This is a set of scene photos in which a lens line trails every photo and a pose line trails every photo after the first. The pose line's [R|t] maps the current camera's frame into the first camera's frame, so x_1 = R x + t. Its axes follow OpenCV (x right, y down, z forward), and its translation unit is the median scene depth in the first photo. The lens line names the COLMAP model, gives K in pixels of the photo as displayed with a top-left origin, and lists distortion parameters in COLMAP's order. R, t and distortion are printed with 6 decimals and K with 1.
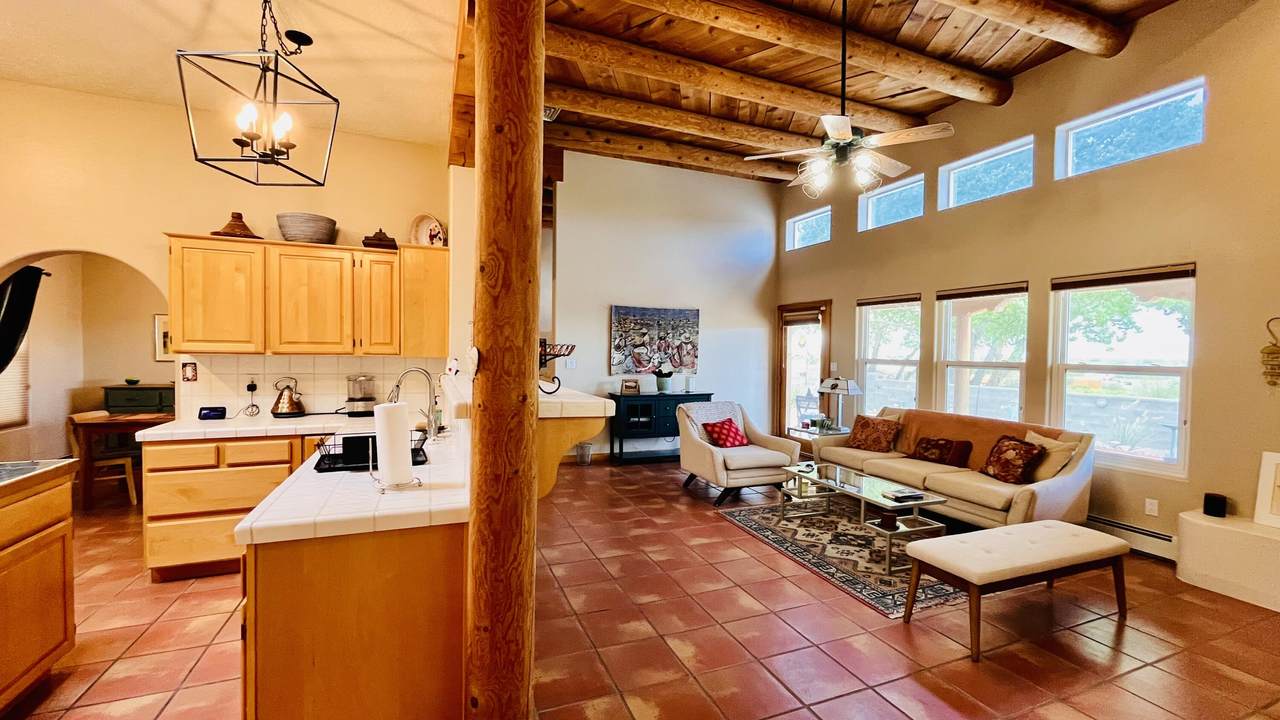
lens RADIAL K [[522.1, 0, 635.3], [0, 522.1, 364.1], [0, 0, 1]] dist [0.000035, 0.000208]
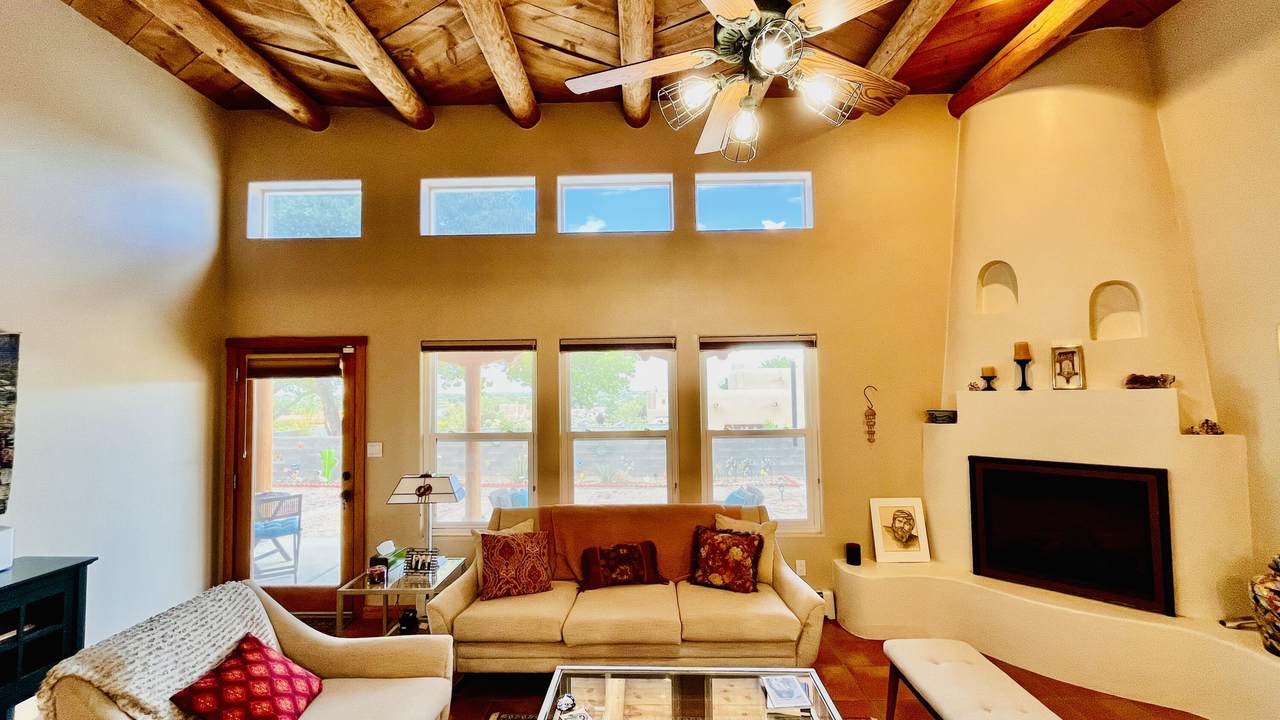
lens RADIAL K [[522.1, 0, 635.3], [0, 522.1, 364.1], [0, 0, 1]] dist [0.000035, 0.000208]
pose [[0.390950, 0.027492, 0.920001, -0.069523], [0.044250, 0.997837, -0.048622, -0.070257], [-0.919348, 0.059718, 0.388887, 0.692393]]
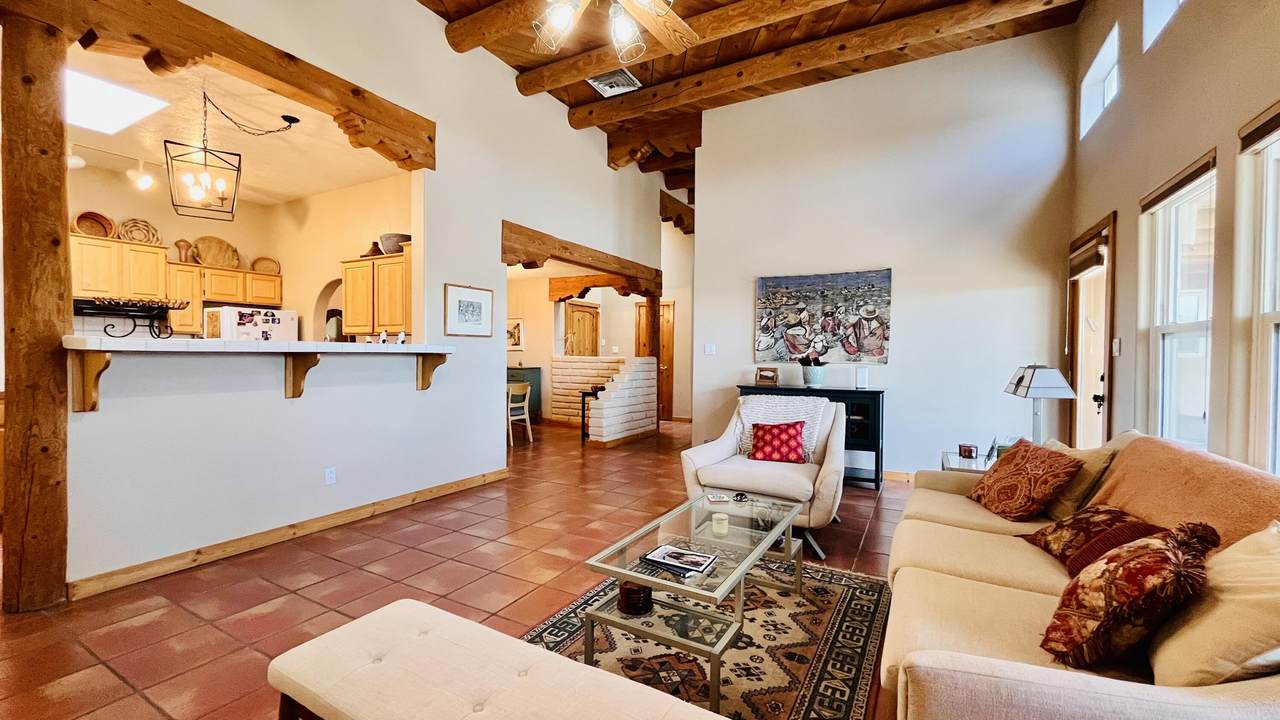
lens RADIAL K [[522.1, 0, 635.3], [0, 522.1, 364.1], [0, 0, 1]] dist [0.000035, 0.000208]
pose [[0.620560, 0.007529, -0.784123, 0.676759], [-0.019119, 0.999802, -0.005531, 0.044337], [0.783926, 0.018424, 0.620581, 0.488690]]
